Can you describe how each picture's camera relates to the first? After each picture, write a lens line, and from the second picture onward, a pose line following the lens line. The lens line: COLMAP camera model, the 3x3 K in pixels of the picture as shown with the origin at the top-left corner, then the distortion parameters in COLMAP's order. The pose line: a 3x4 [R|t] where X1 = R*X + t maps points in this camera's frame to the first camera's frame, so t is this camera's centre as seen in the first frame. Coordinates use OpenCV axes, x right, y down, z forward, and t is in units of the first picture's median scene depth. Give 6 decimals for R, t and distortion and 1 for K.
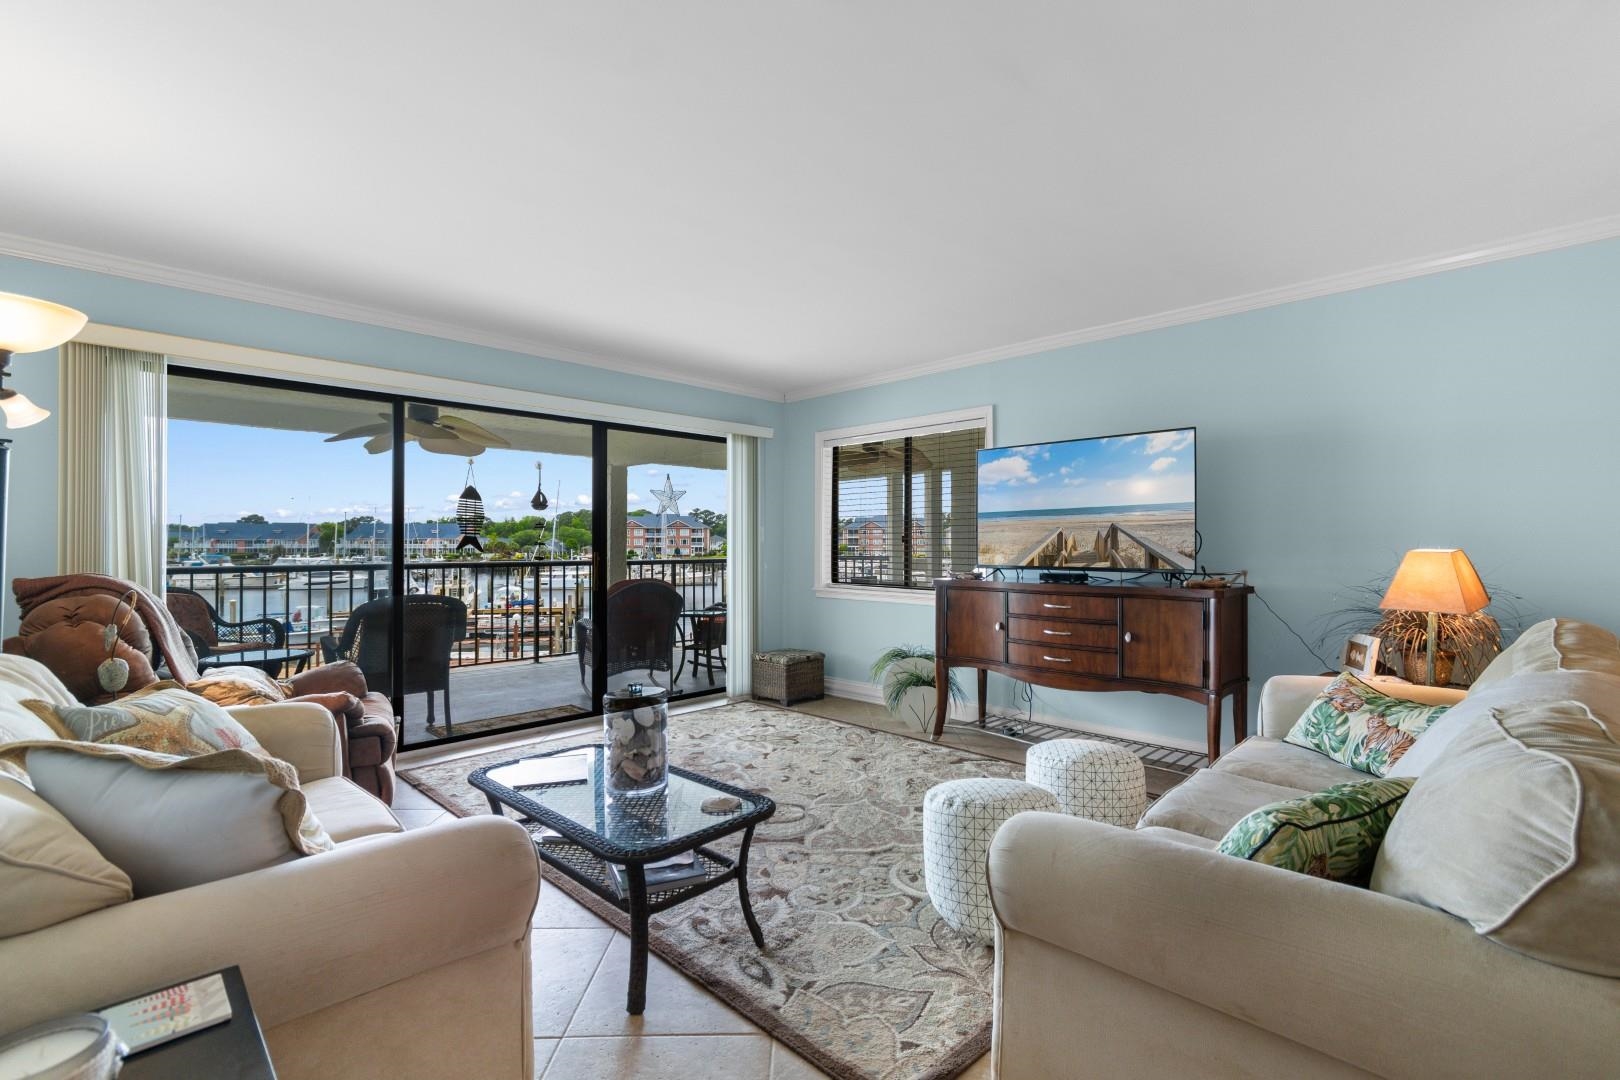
lens RADIAL K [[718.2, 0, 813.6], [0, 718.2, 543.8], [0, 0, 1]] dist [0.005746, -0.002132]
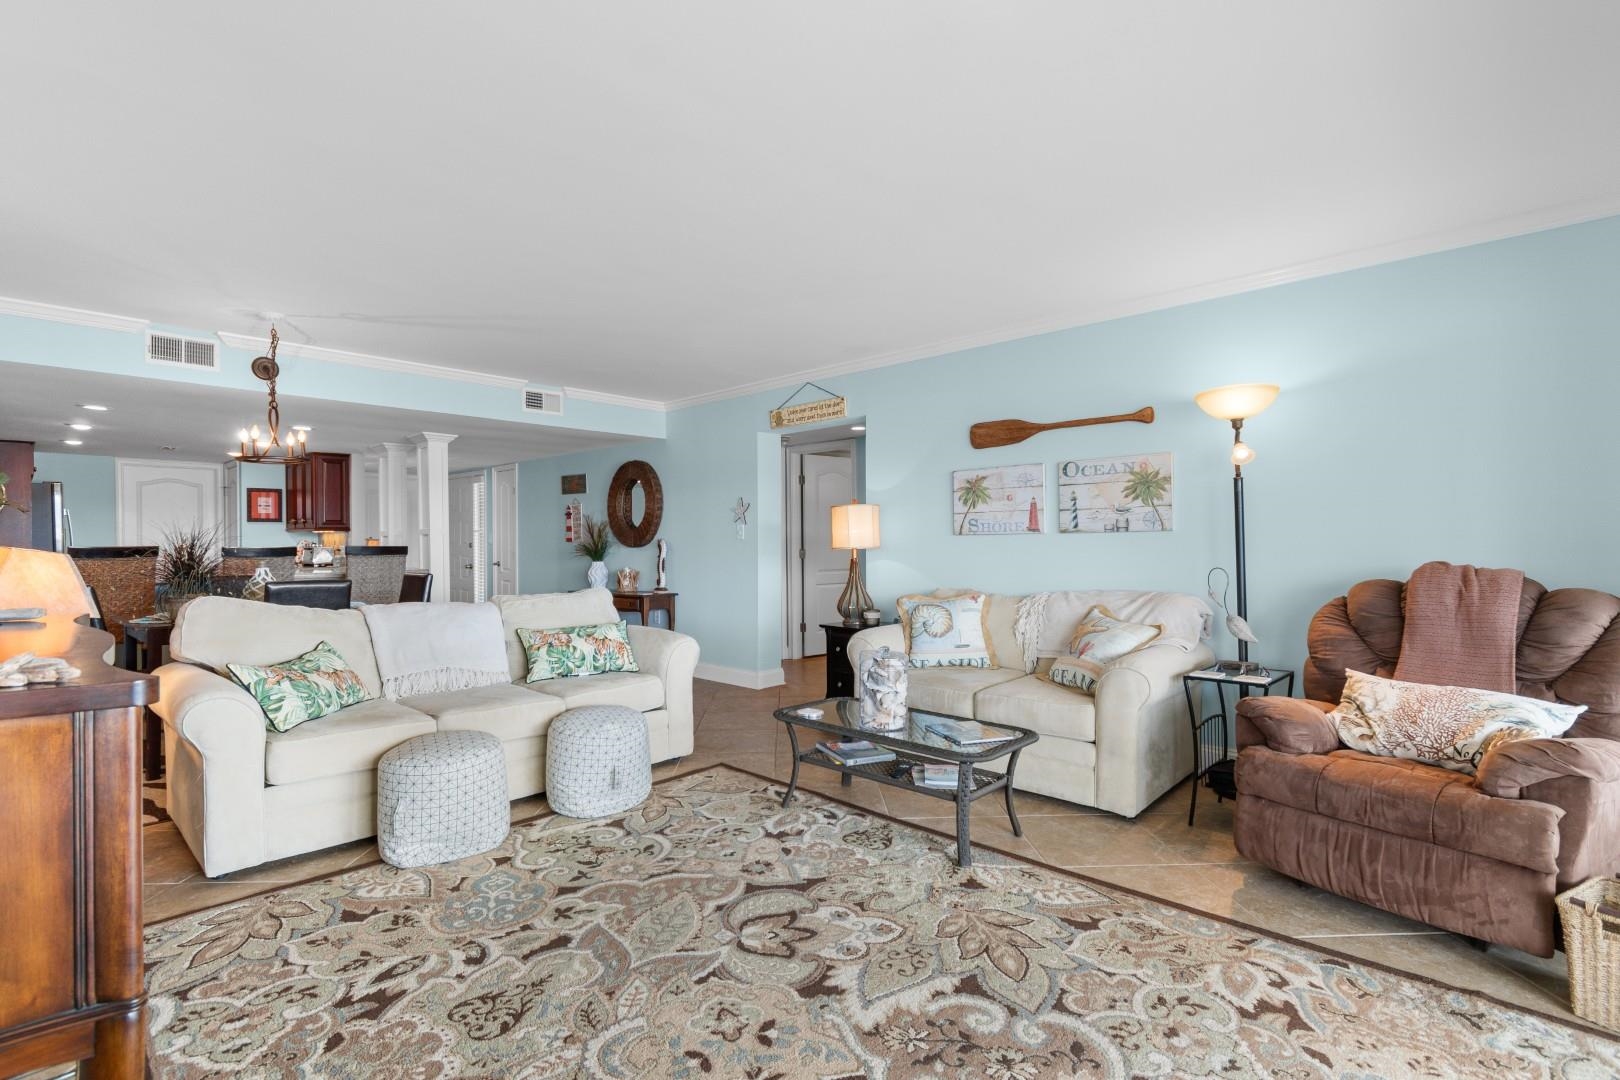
lens RADIAL K [[756.1, 0, 820.1], [0, 756.1, 543.4], [0, 0, 1]] dist [0.002393, -0.000433]
pose [[-0.999524, 0.008376, -0.029699, -0.054750], [0.008339, 0.999964, 0.001399, 0.004573], [0.029710, 0.001151, -0.999558, 1.326059]]
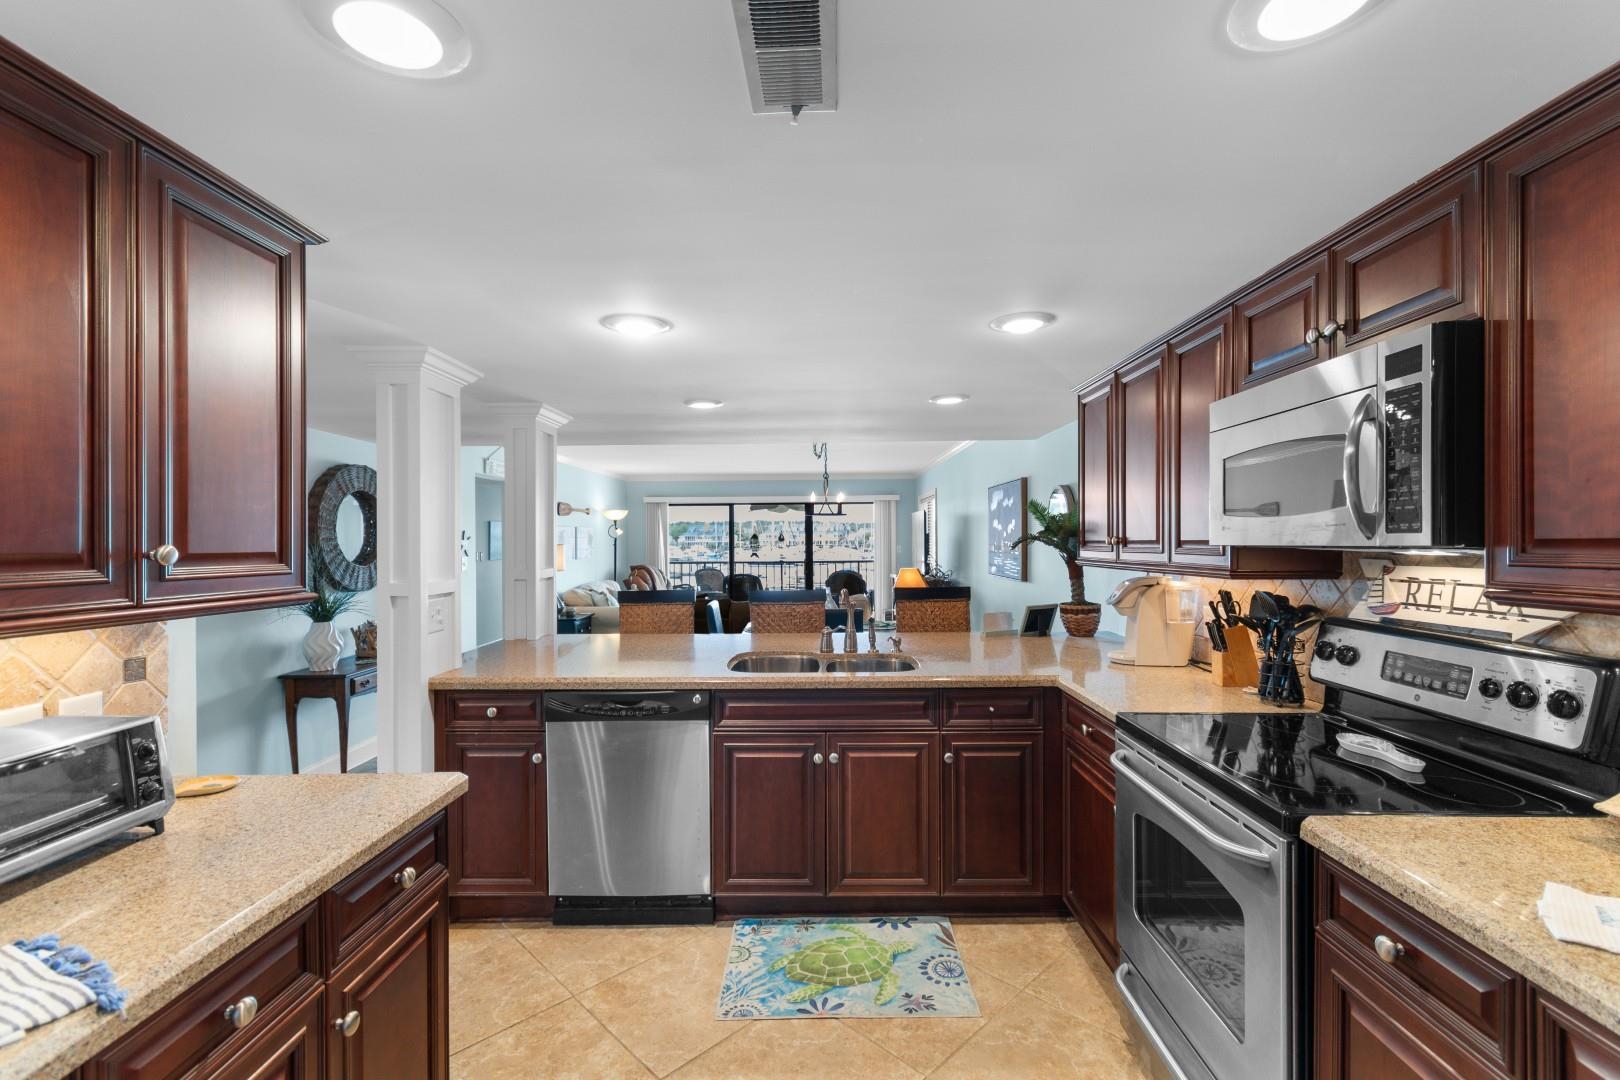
lens RADIAL K [[718.2, 0, 800.1], [0, 718.2, 539.3], [0, 0, 1]] dist [0.005746, -0.002132]
pose [[0.676519, -0.004275, -0.736413, 1.594897], [0.010433, 0.999938, 0.003779, -0.067364], [0.736351, -0.010239, 0.676522, -0.665040]]
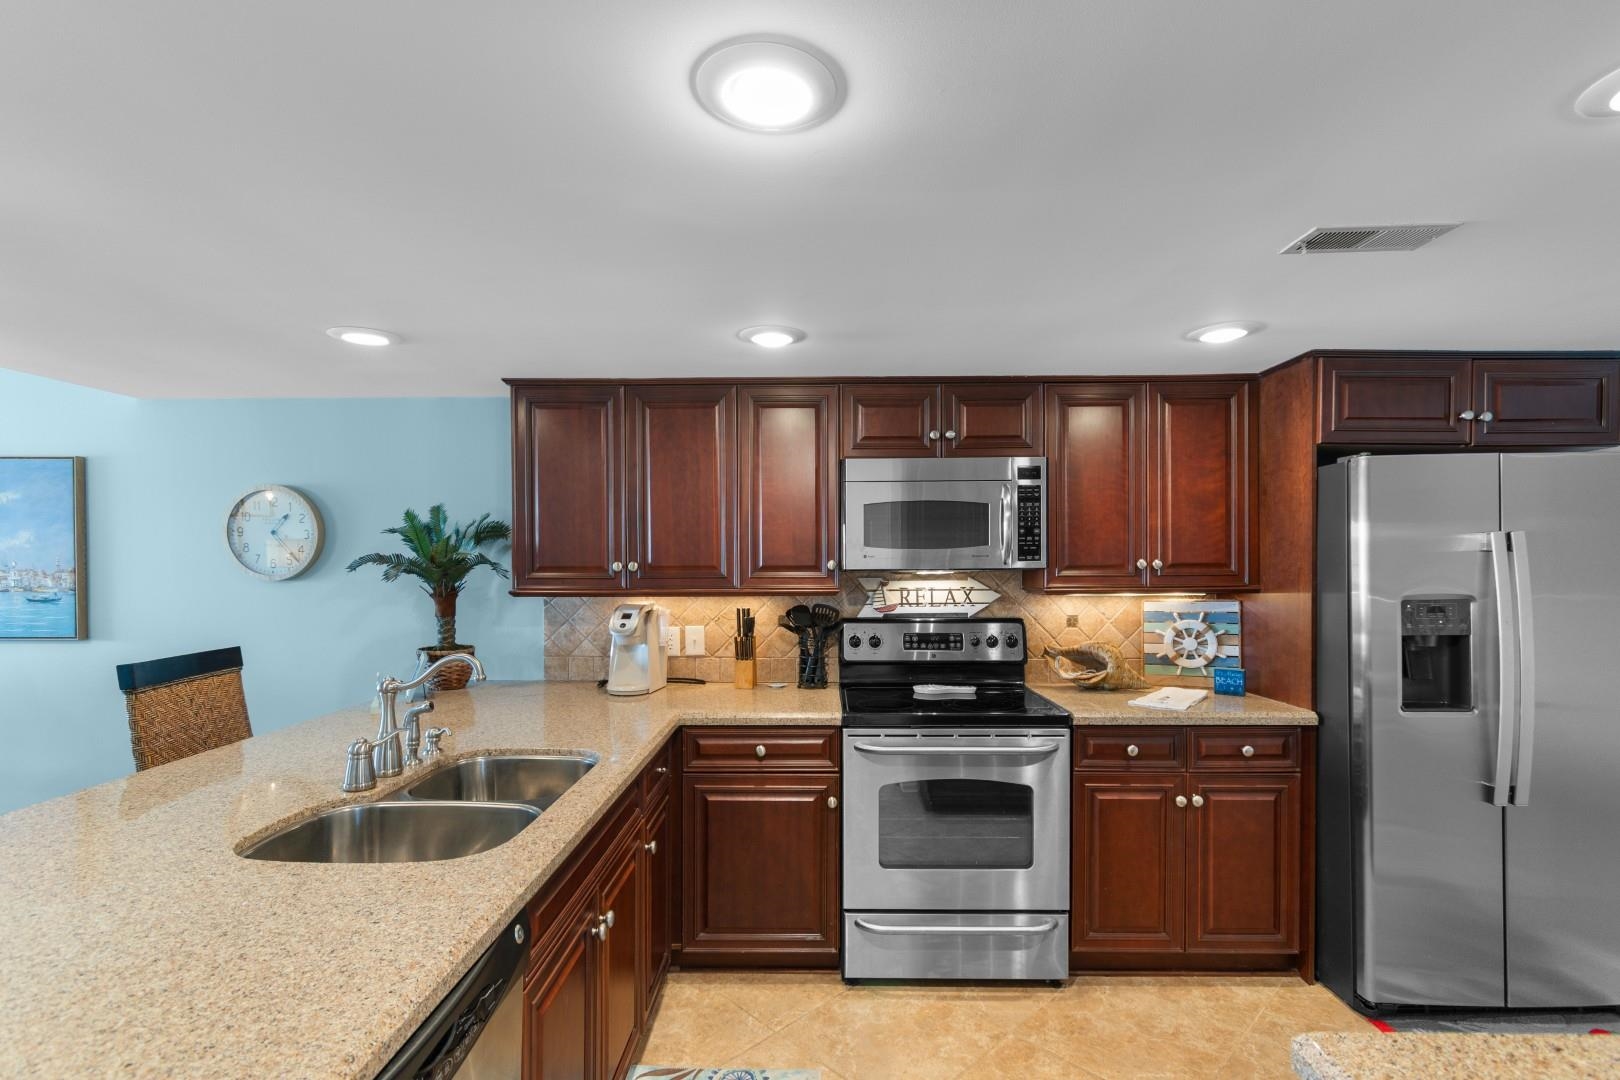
lens RADIAL K [[718.2, 0, 831.0], [0, 718.2, 572.8], [0, 0, 1]] dist [0.005746, -0.002132]
pose [[0.715147, -0.011909, 0.698872, 0.971148], [-0.002520, 0.999804, 0.019616, -0.067884], [-0.698969, -0.015789, 0.714977, -0.566593]]
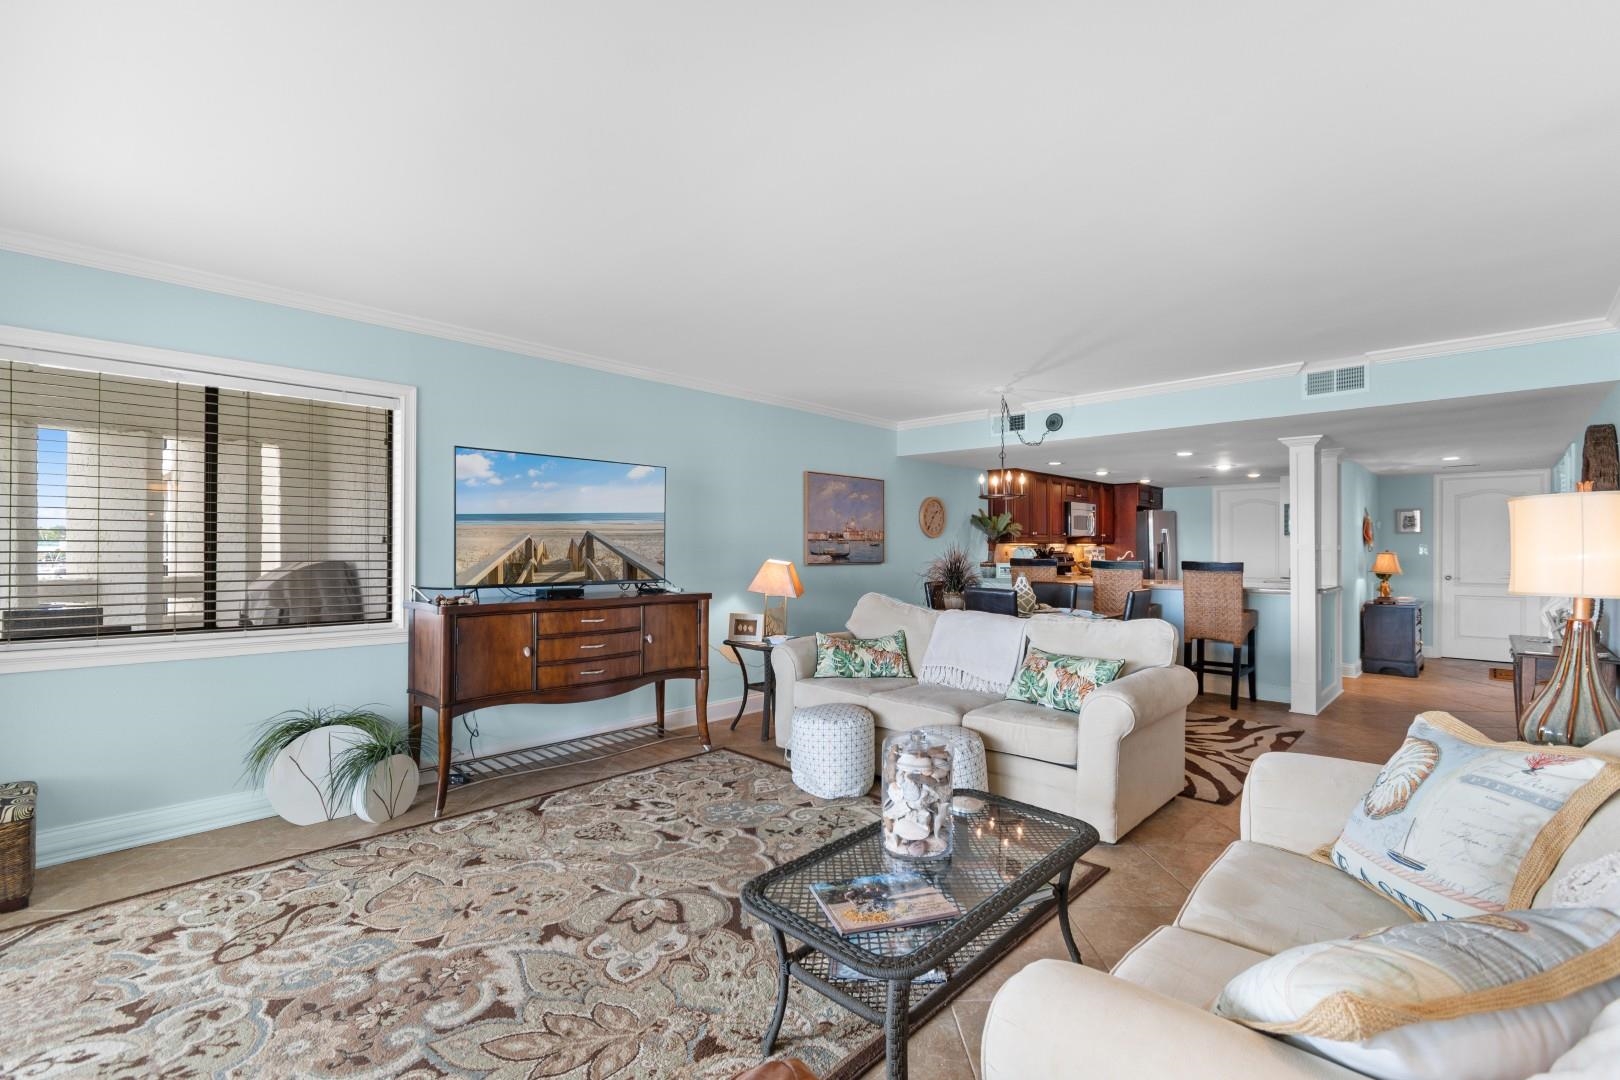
lens RADIAL K [[718.2, 0, 805.5], [0, 718.2, 545.2], [0, 0, 1]] dist [0.005746, -0.002132]
pose [[-0.003935, 0.006617, 0.999970, -0.638479], [-0.005588, 0.999962, -0.006639, -0.014282], [-0.999977, -0.005614, -0.003898, 0.646765]]
